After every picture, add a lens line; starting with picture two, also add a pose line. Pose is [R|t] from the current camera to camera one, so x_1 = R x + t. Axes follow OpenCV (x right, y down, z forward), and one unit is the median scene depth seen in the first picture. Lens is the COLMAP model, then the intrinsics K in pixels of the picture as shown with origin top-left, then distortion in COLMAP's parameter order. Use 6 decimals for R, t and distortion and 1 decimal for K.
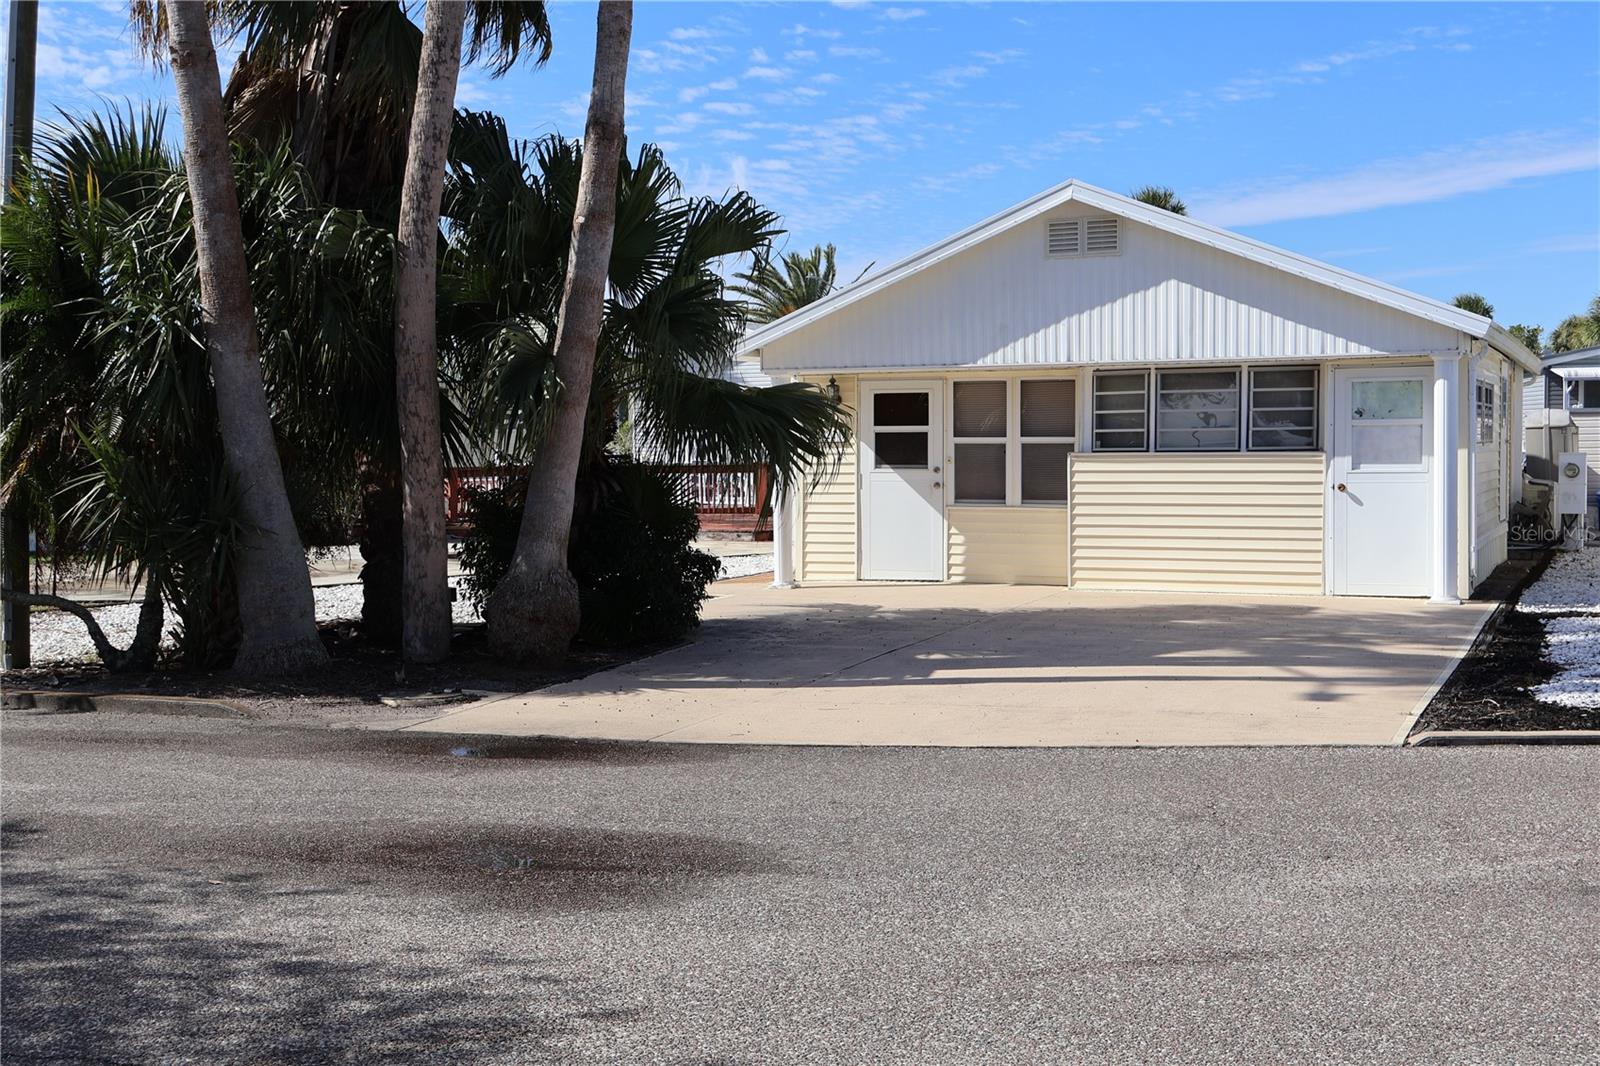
lens RADIAL K [[1843.9, 0, 800.0], [0, 1843.9, 533.0], [0, 0, 1]] dist [0.047098, -0.211570]
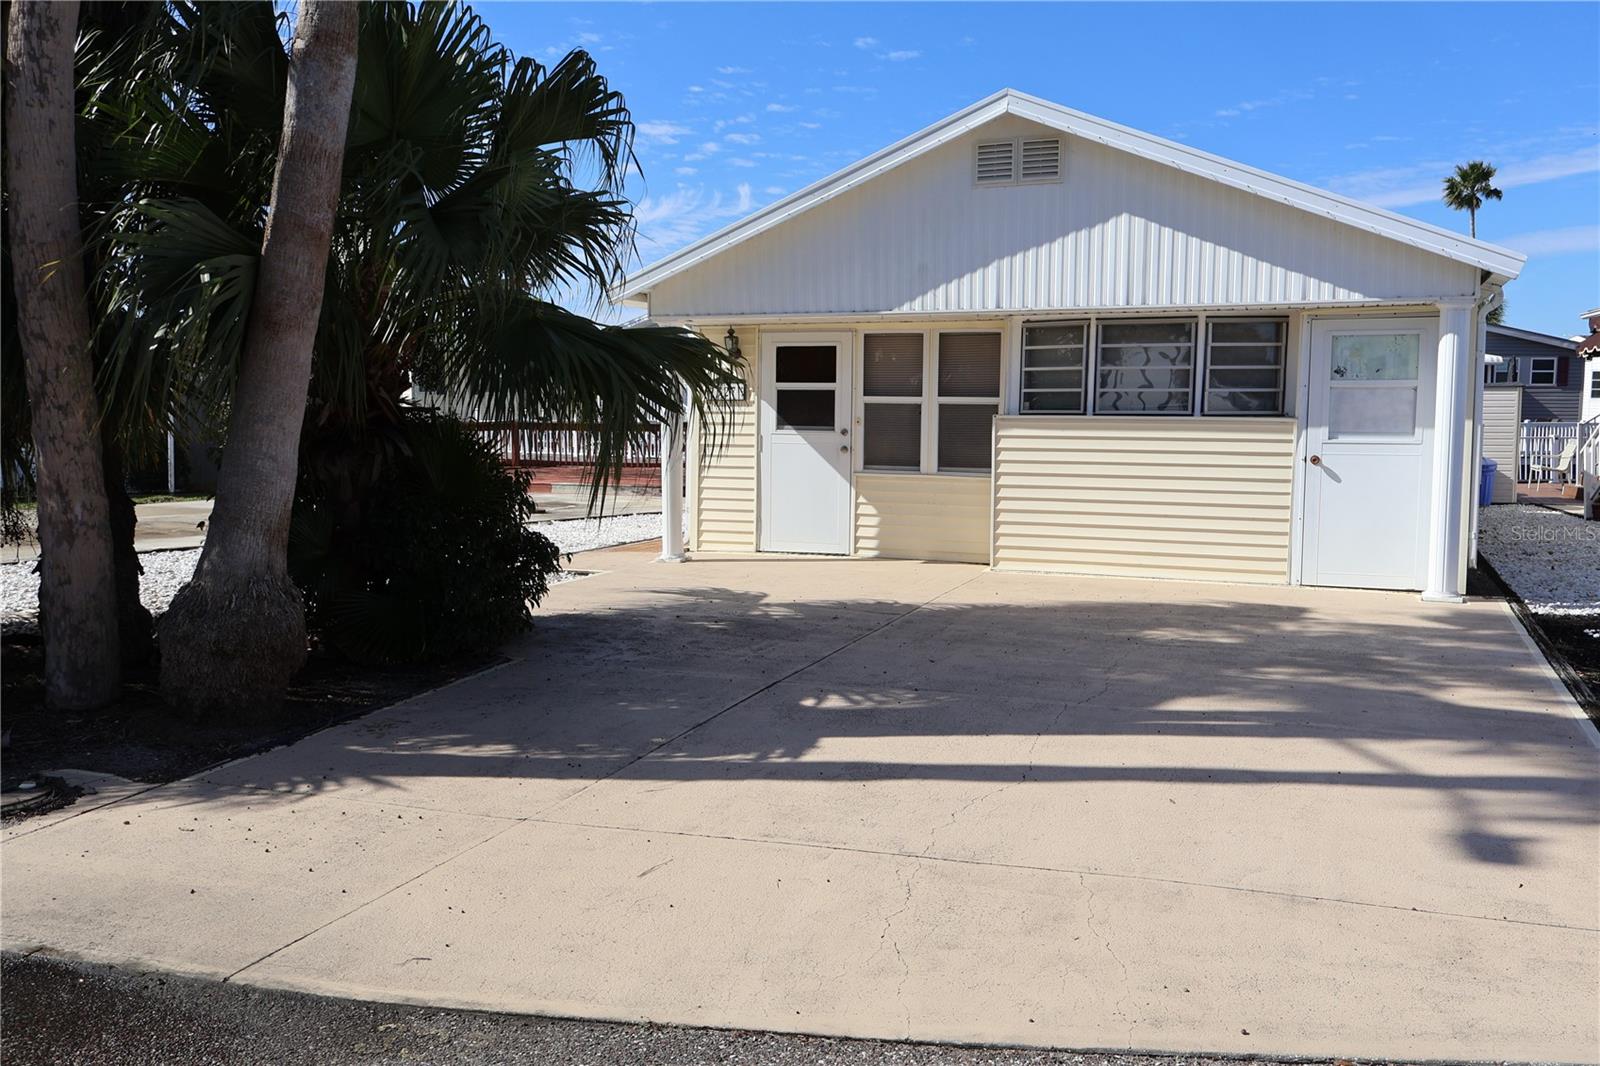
lens RADIAL K [[1335.5, 0, 800.0], [0, 1335.5, 533.0], [0, 0, 1]] dist [0.003556, 0.003141]
pose [[0.999321, 0.011783, 0.034904, 0.032578], [-0.013276, 0.998992, 0.042873, -0.013606], [-0.034364, -0.043307, 0.998471, 0.373025]]
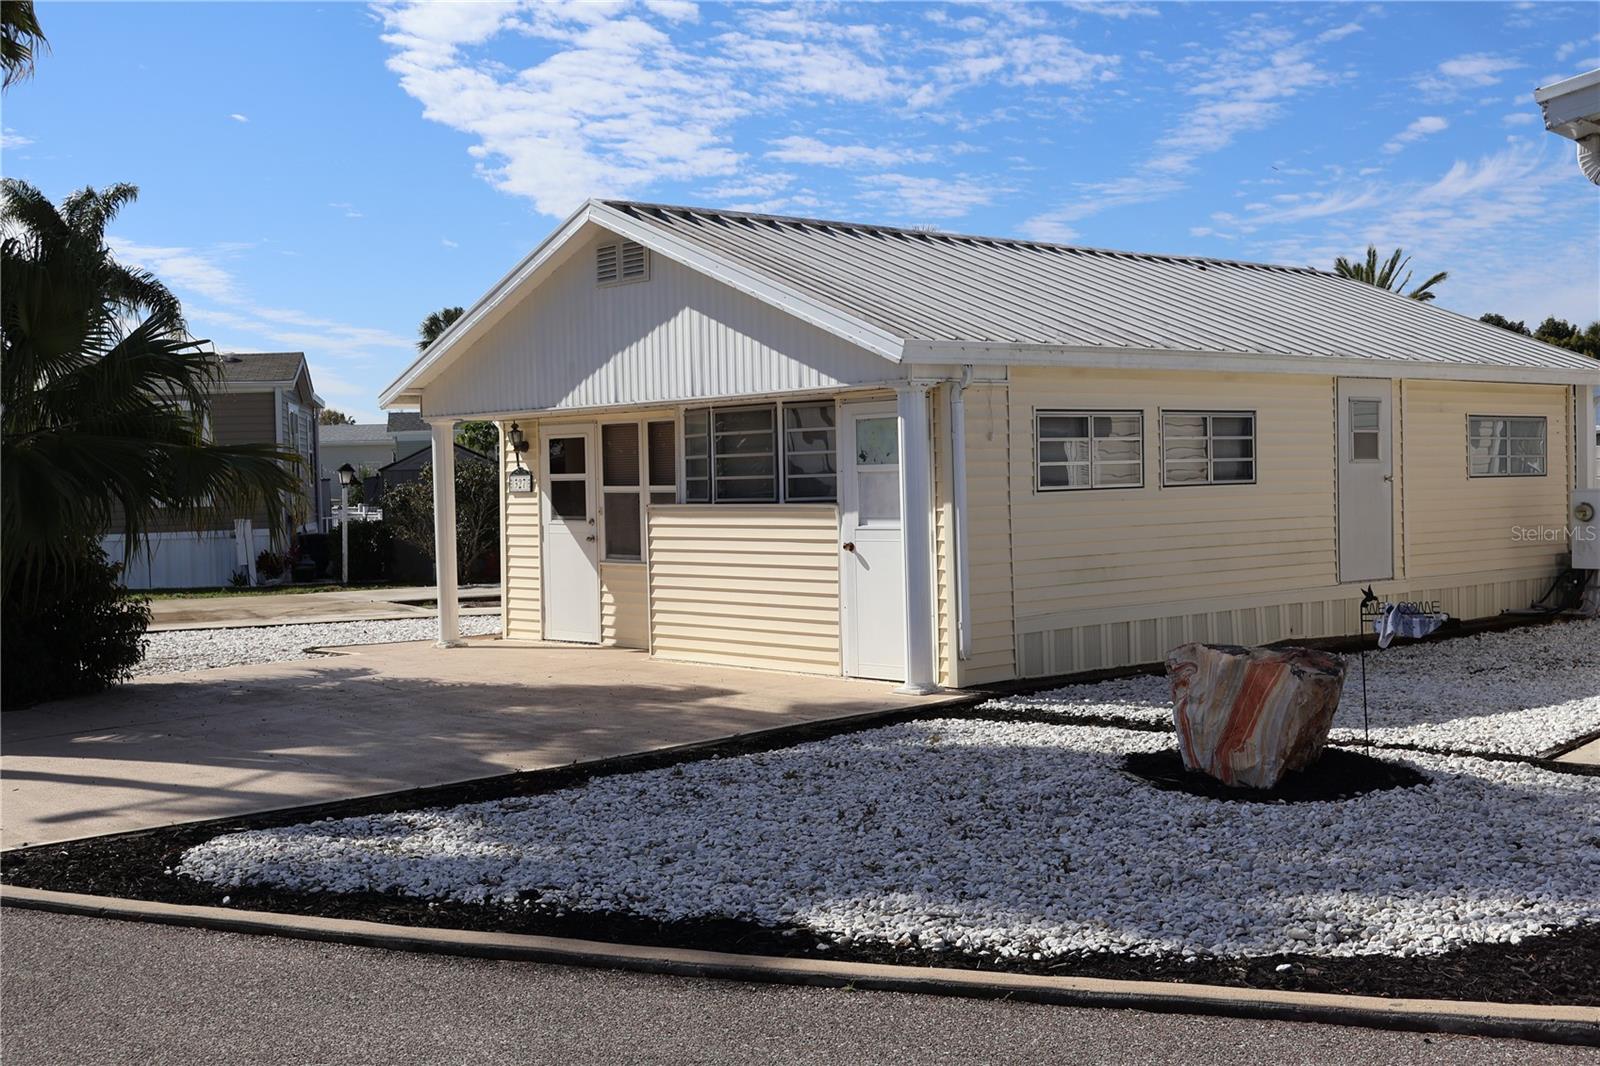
lens RADIAL K [[1843.9, 0, 800.0], [0, 1843.9, 533.0], [0, 0, 1]] dist [0.047098, -0.211570]
pose [[0.910548, 0.000922, -0.413402, 0.587131], [-0.006043, 0.999920, -0.011081, -0.020633], [0.413359, 0.012588, 0.910481, 0.227385]]
